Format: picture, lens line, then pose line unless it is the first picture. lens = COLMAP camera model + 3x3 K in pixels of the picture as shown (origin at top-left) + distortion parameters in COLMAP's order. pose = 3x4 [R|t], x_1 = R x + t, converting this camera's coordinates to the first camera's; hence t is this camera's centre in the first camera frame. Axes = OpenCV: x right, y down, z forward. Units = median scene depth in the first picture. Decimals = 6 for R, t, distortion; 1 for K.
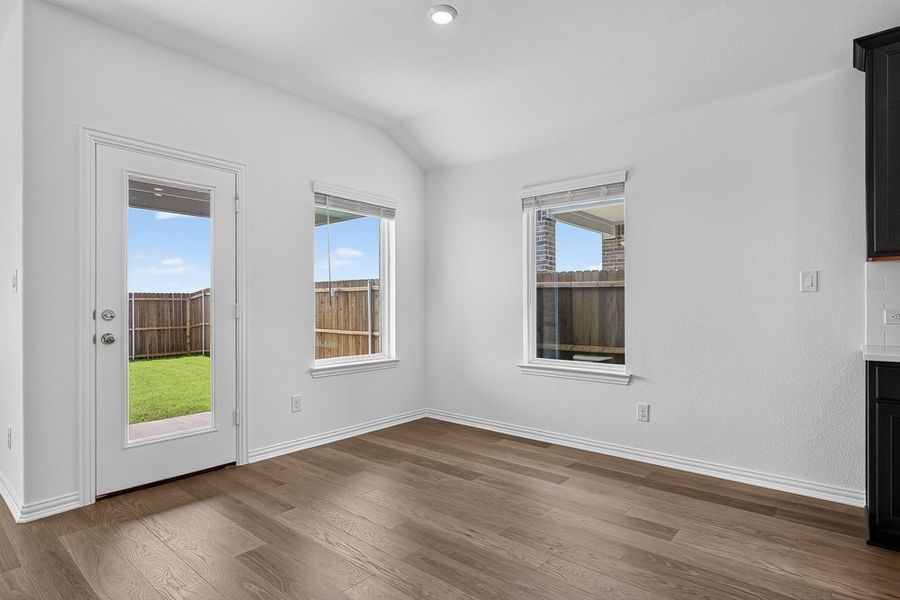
lens RADIAL K [[477.3, 0, 453.7], [0, 477.3, 306.5], [0, 0, 1]] dist [-0.016942, 0.000553]
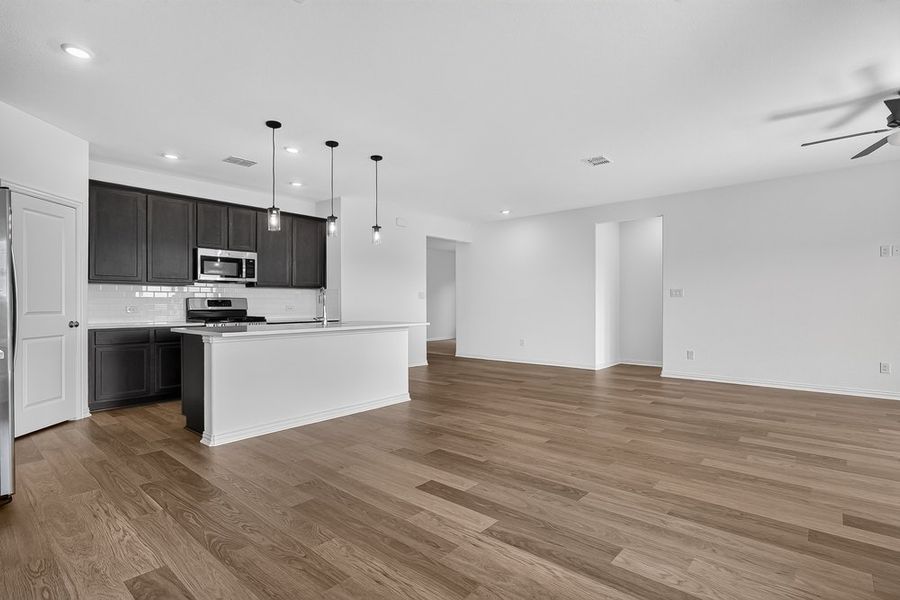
lens RADIAL K [[440.1, 0, 447.1], [0, 440.1, 303.1], [0, 0, 1]] dist [-0.000234, -0.000307]
pose [[-0.999833, 0.005789, 0.017314, -0.056430], [0.005788, 0.999983, -0.000091, -0.000464], [-0.017314, 0.000010, -0.999850, 1.065613]]
